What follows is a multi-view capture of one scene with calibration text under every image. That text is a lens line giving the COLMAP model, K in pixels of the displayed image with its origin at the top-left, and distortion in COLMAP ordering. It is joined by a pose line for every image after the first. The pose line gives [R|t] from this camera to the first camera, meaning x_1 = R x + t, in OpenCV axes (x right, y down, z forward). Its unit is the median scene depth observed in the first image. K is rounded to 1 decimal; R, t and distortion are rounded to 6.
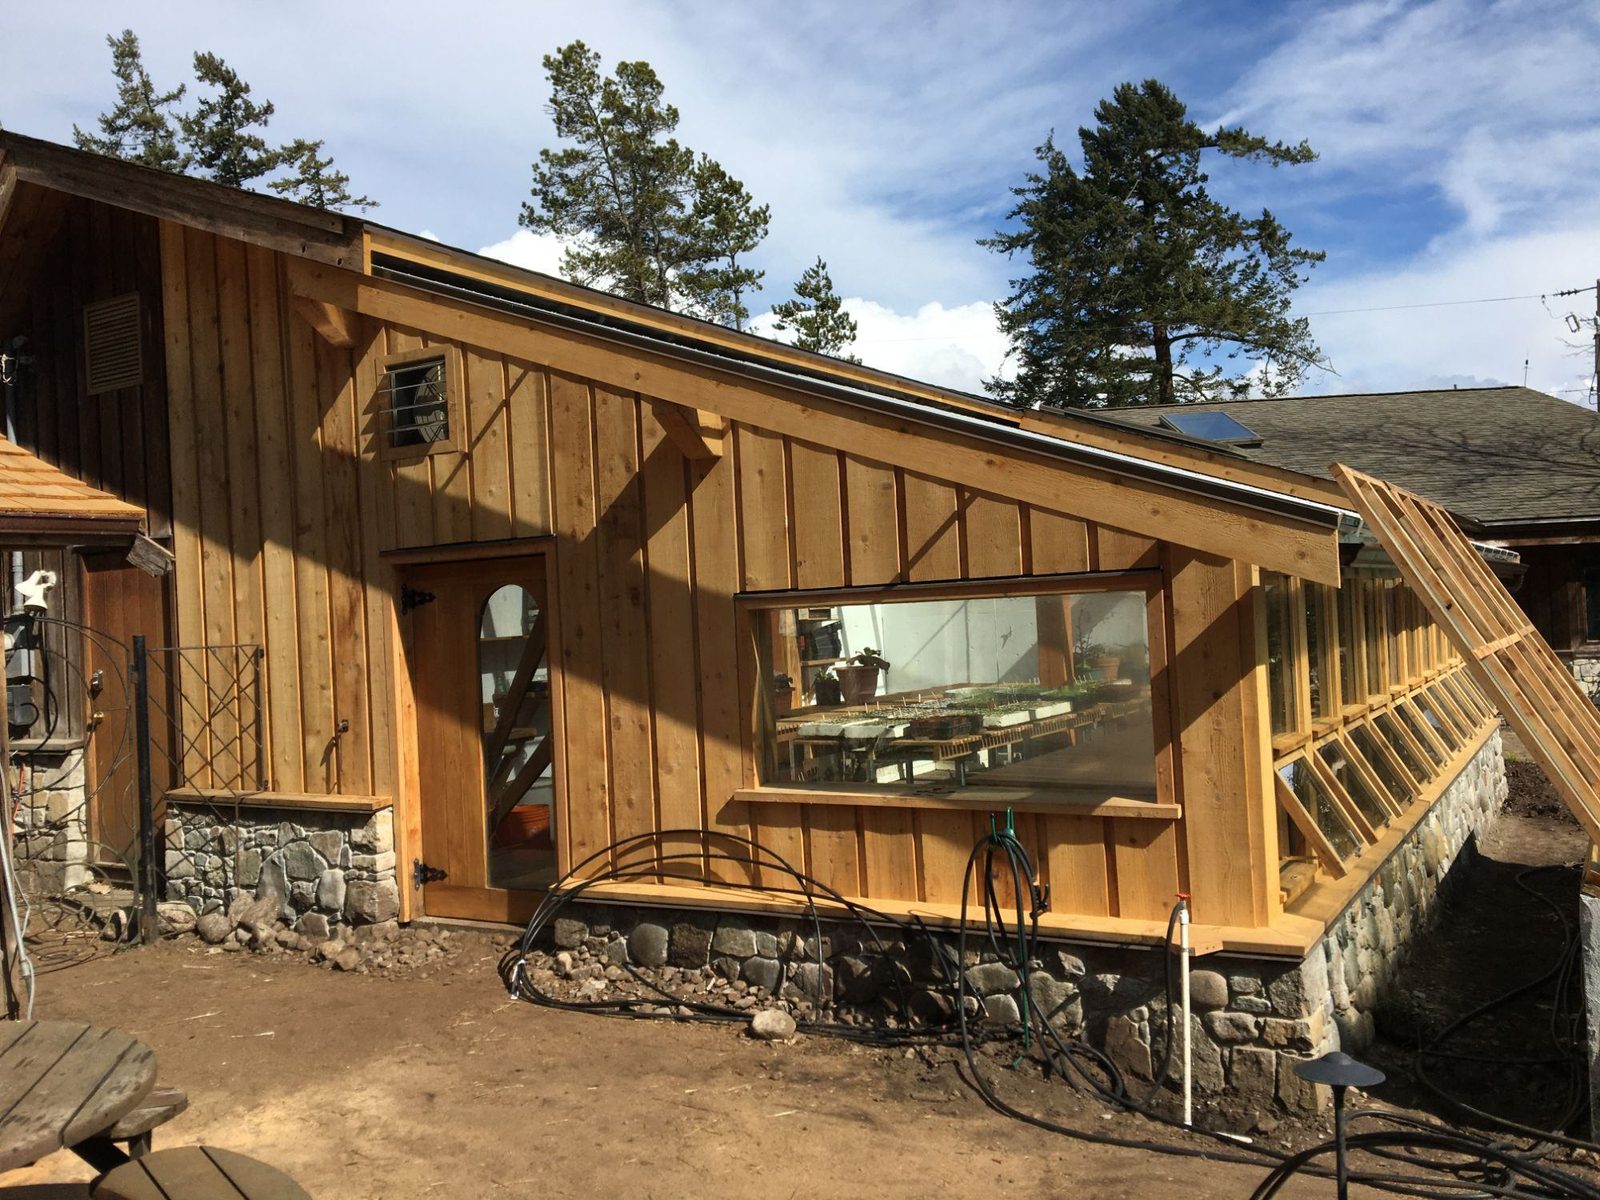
lens RADIAL K [[1338.8, 0, 787.1], [0, 1338.8, 600.8], [0, 0, 1]] dist [0.059699, -0.089980]
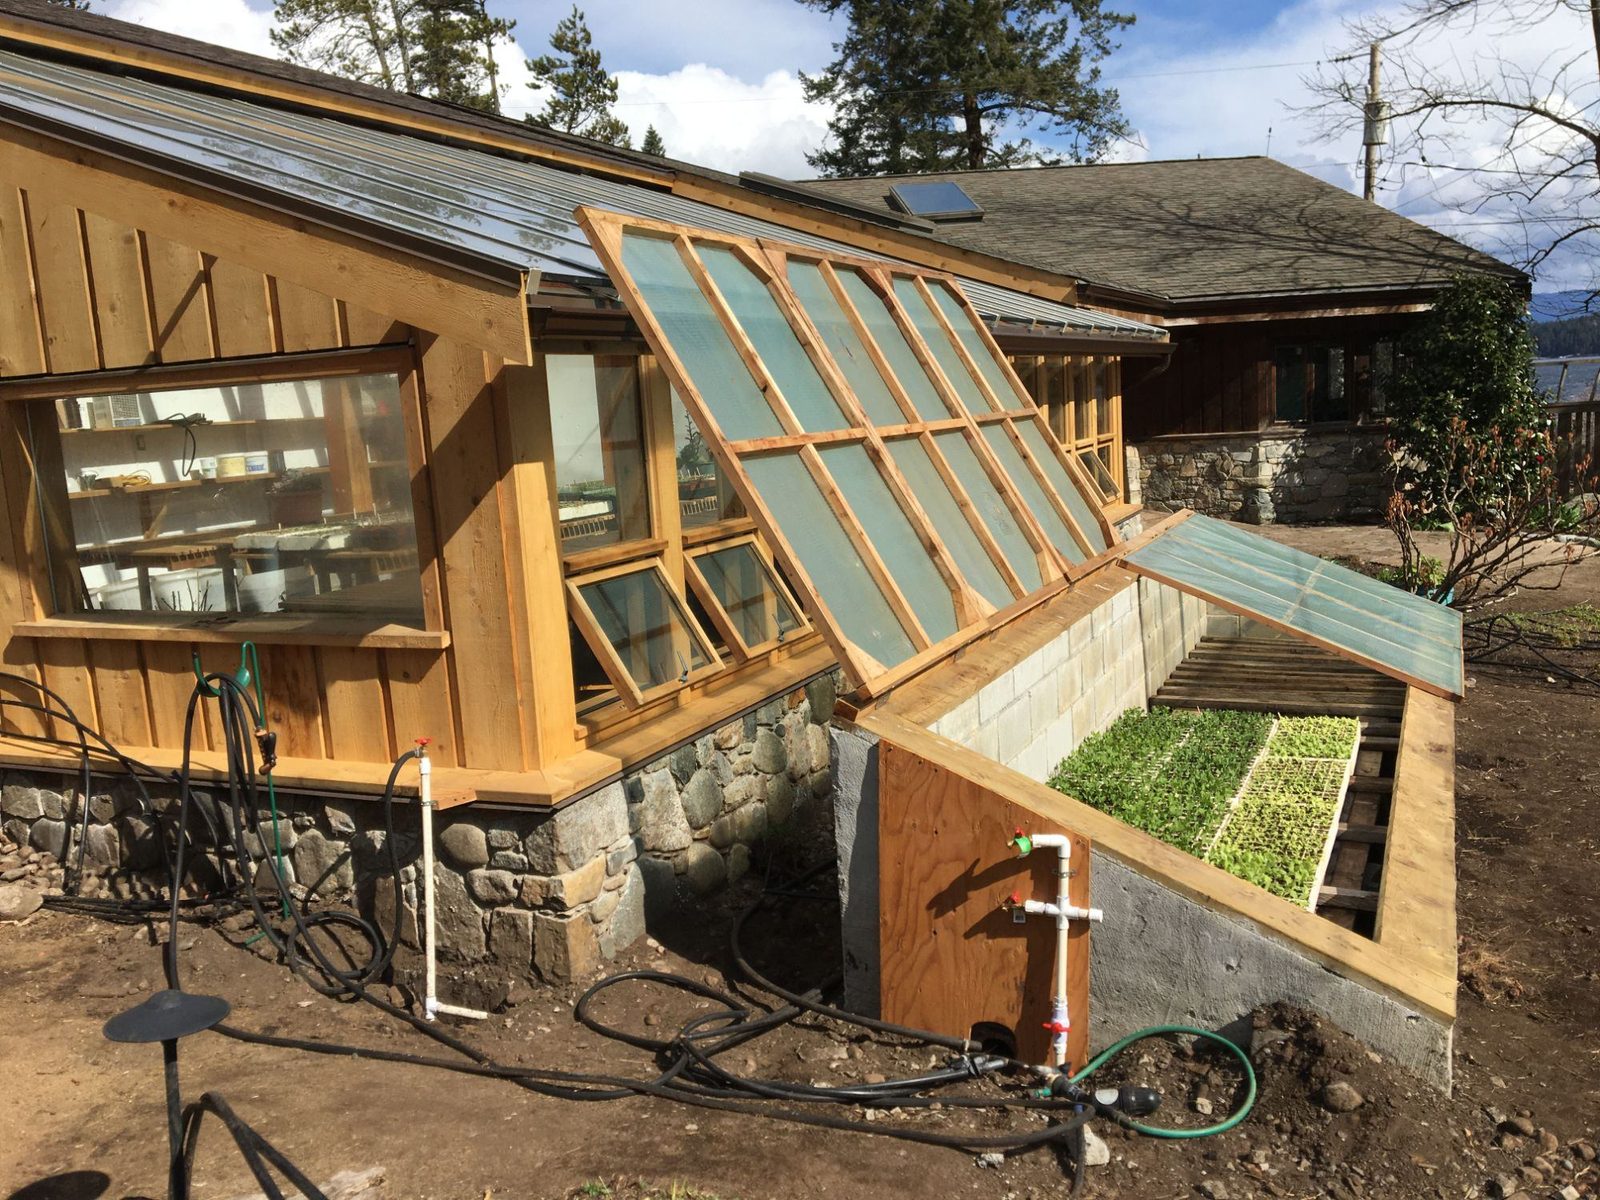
lens RADIAL K [[1338.8, 0, 802.8], [0, 1338.8, 608.4], [0, 0, 1]] dist [0.059699, -0.089980]
pose [[0.993387, -0.030101, 0.110794, 0.284899], [0.011966, 0.986908, 0.160841, 0.003984], [-0.114185, -0.158451, 0.980742, 0.109380]]
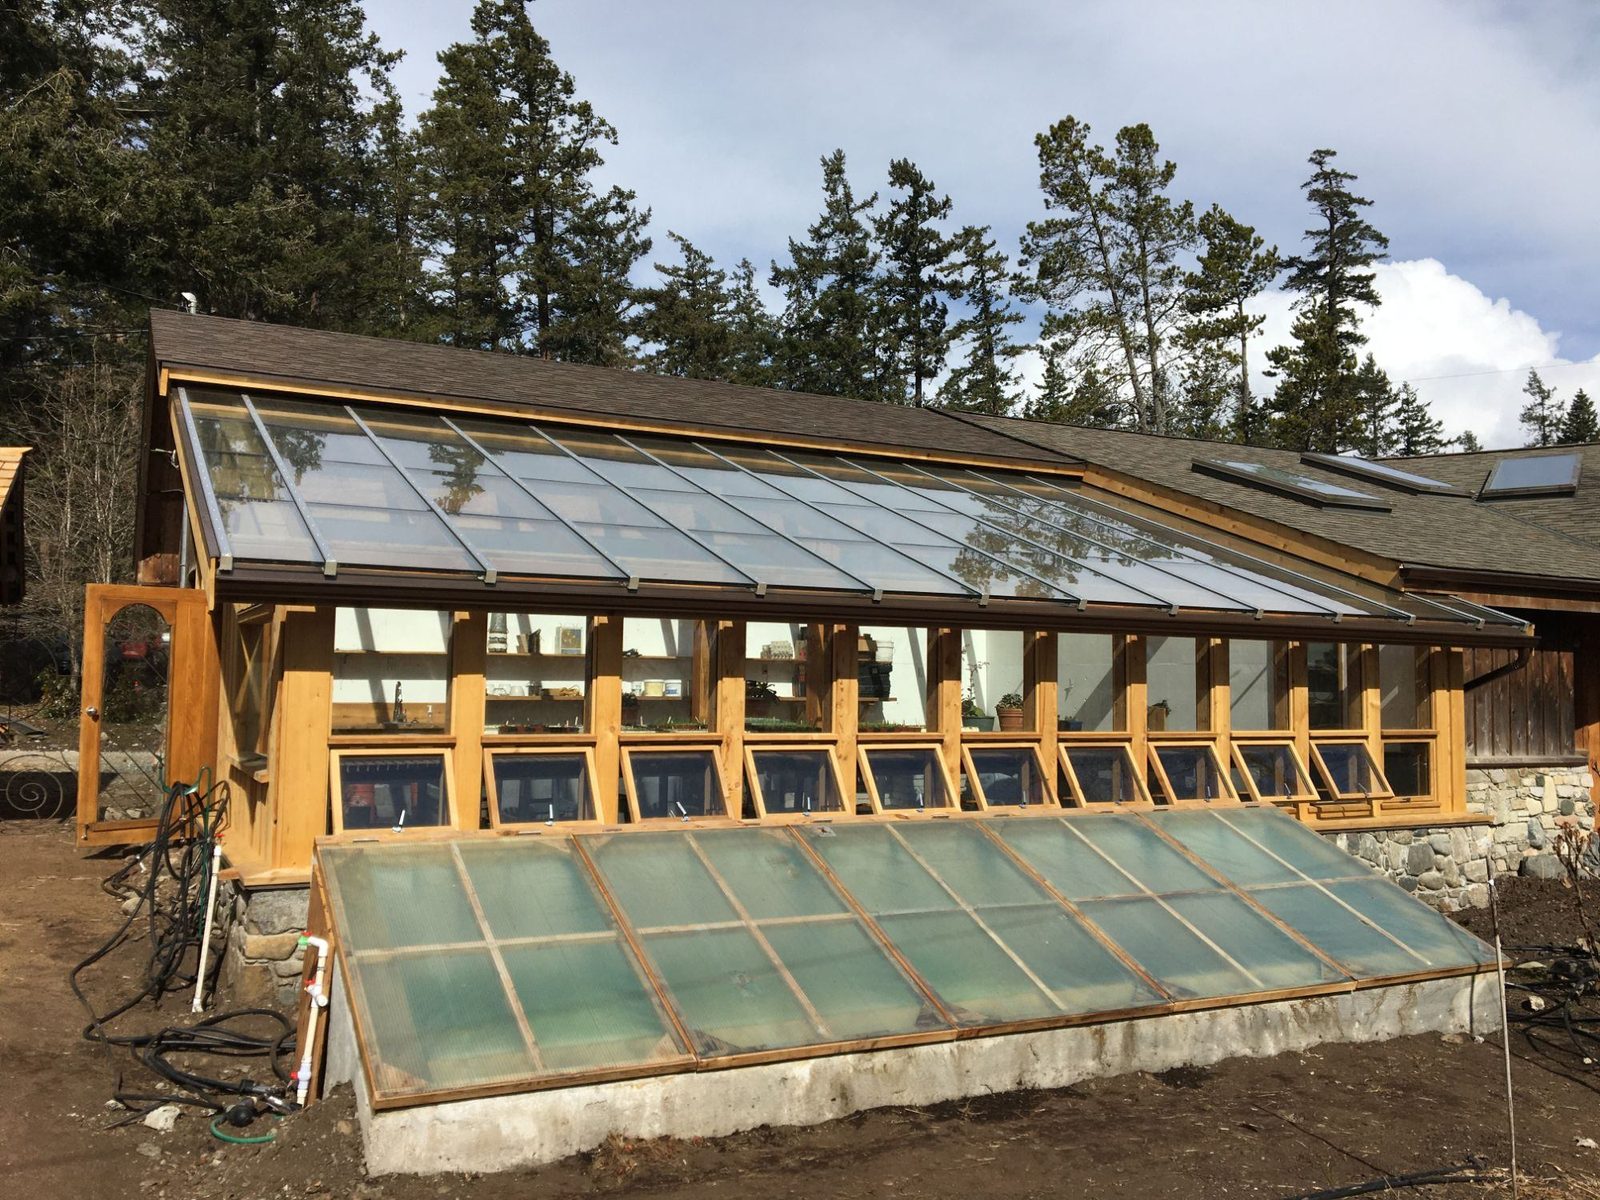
lens RADIAL K [[1338.8, 0, 805.4], [0, 1338.8, 595.6], [0, 0, 1]] dist [0.059699, -0.089980]
pose [[0.852639, 0.026550, -0.521826, 0.974830], [-0.049489, 0.998322, -0.030069, -0.006950], [0.520152, 0.051463, 0.852522, 0.090619]]
